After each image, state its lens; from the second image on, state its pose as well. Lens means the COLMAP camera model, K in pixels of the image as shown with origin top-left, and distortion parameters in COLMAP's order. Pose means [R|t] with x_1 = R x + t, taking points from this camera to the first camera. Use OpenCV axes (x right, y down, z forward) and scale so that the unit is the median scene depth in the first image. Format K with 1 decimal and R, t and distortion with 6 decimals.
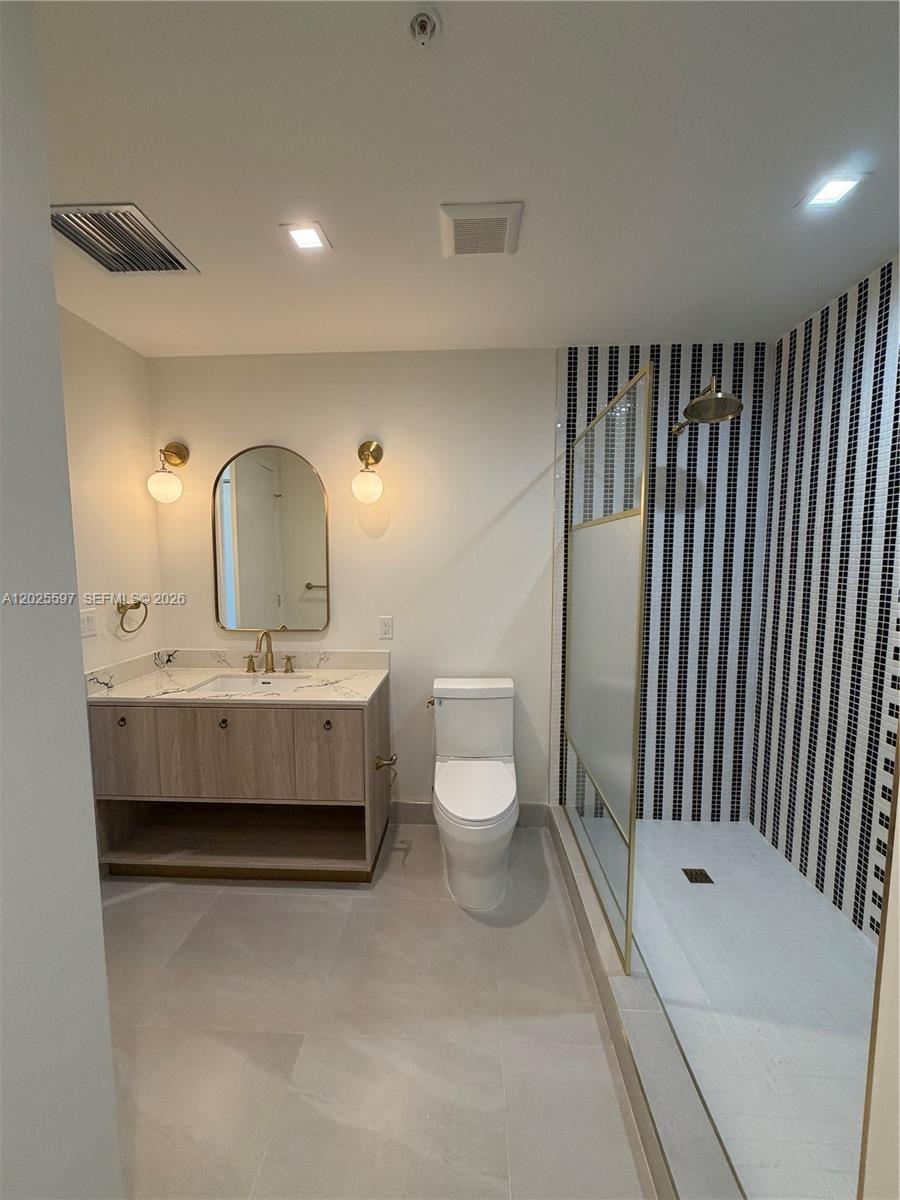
lens RADIAL K [[469.2, 0, 450.0], [0, 469.2, 600.0], [0, 0, 1]] dist [-0.000884, 0.000024]
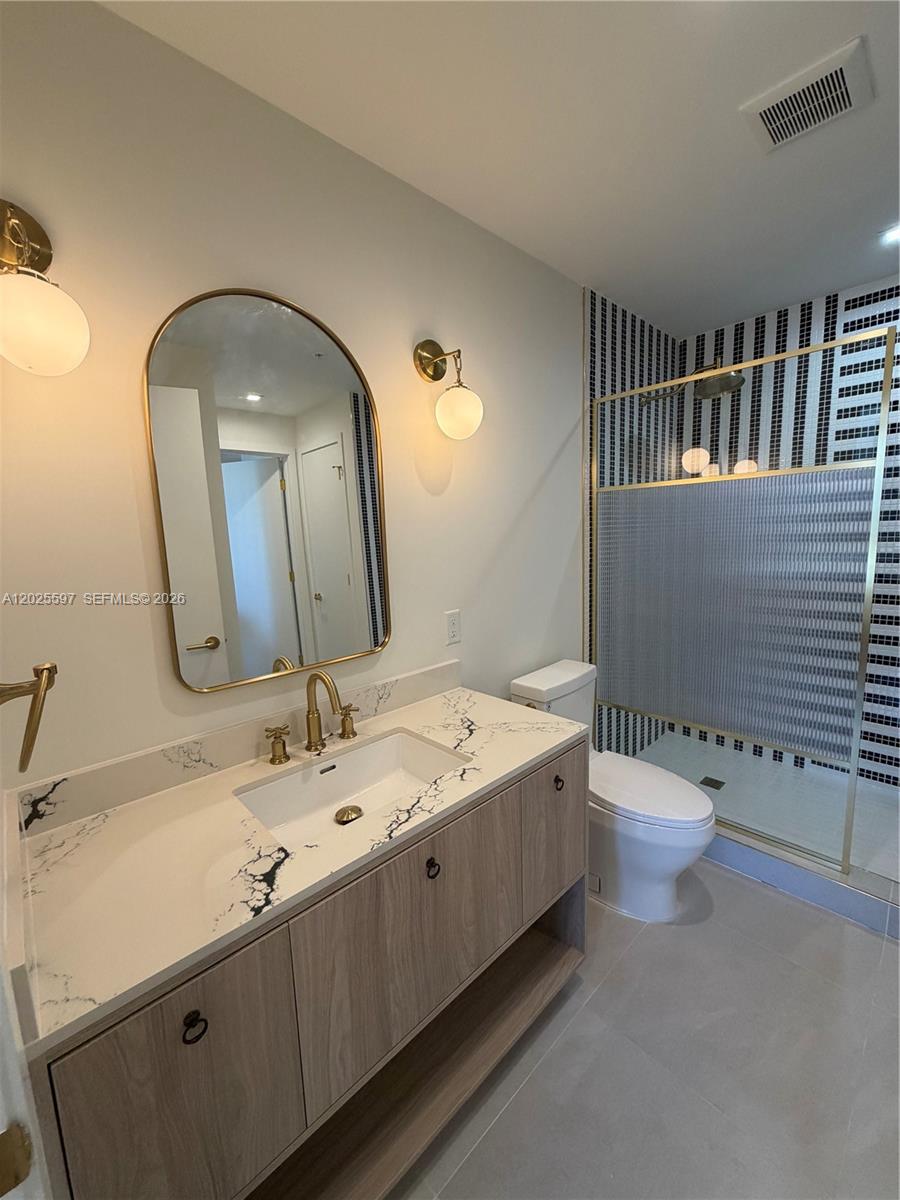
lens RADIAL K [[477.1, 0, 447.5], [0, 477.1, 598.0], [0, 0, 1]] dist [-0.000941, 0.000463]
pose [[0.696169, -0.124280, 0.707038, -0.734672], [0.098902, 0.992113, 0.077007, -0.044037], [-0.711033, 0.016318, 0.702970, 0.600491]]
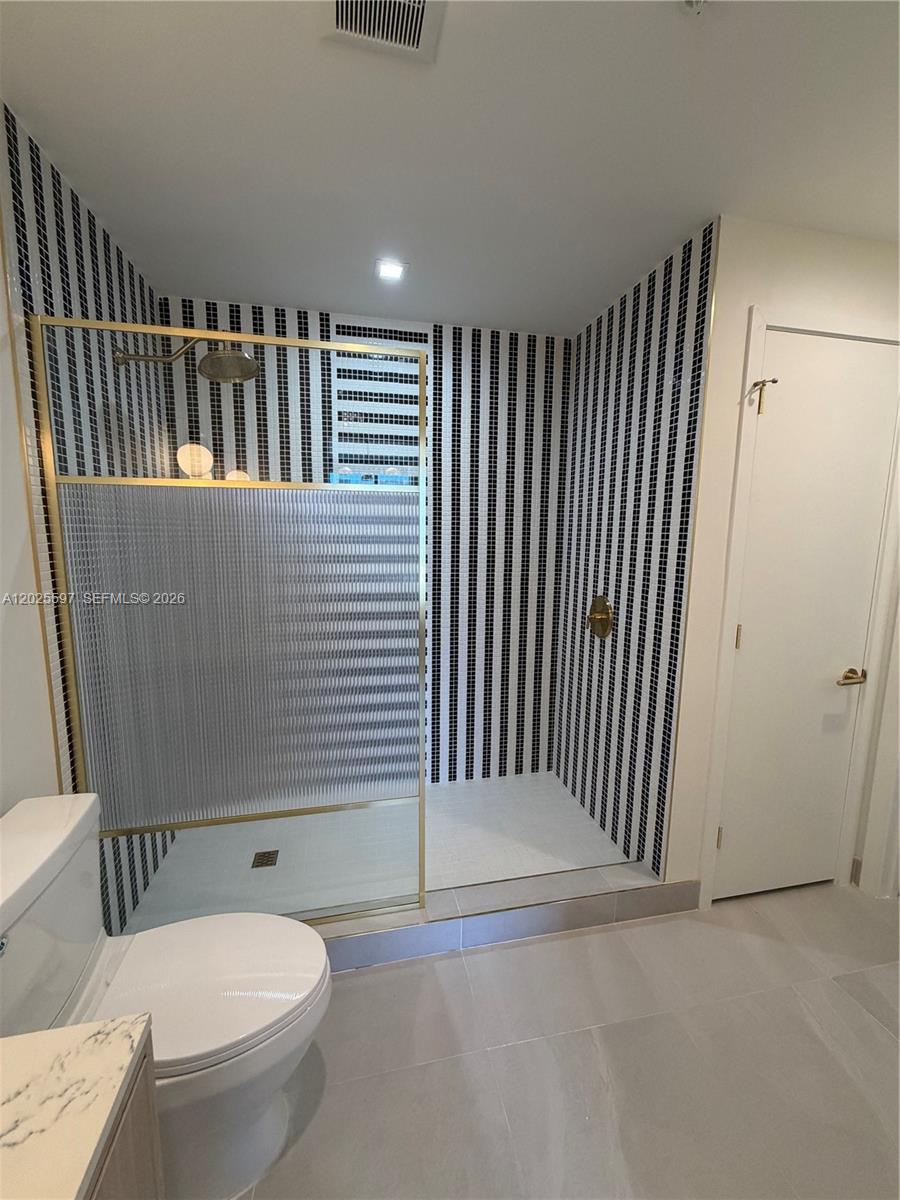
lens RADIAL K [[487.6, 0, 450.0], [0, 487.6, 600.0], [0, 0, 1]] dist [0.000607, 0.000247]
pose [[-0.246698, -0.129181, 0.960444, -0.466412], [0.073126, 0.985768, 0.151371, -0.073009], [-0.966329, 0.107577, -0.233741, 0.780353]]
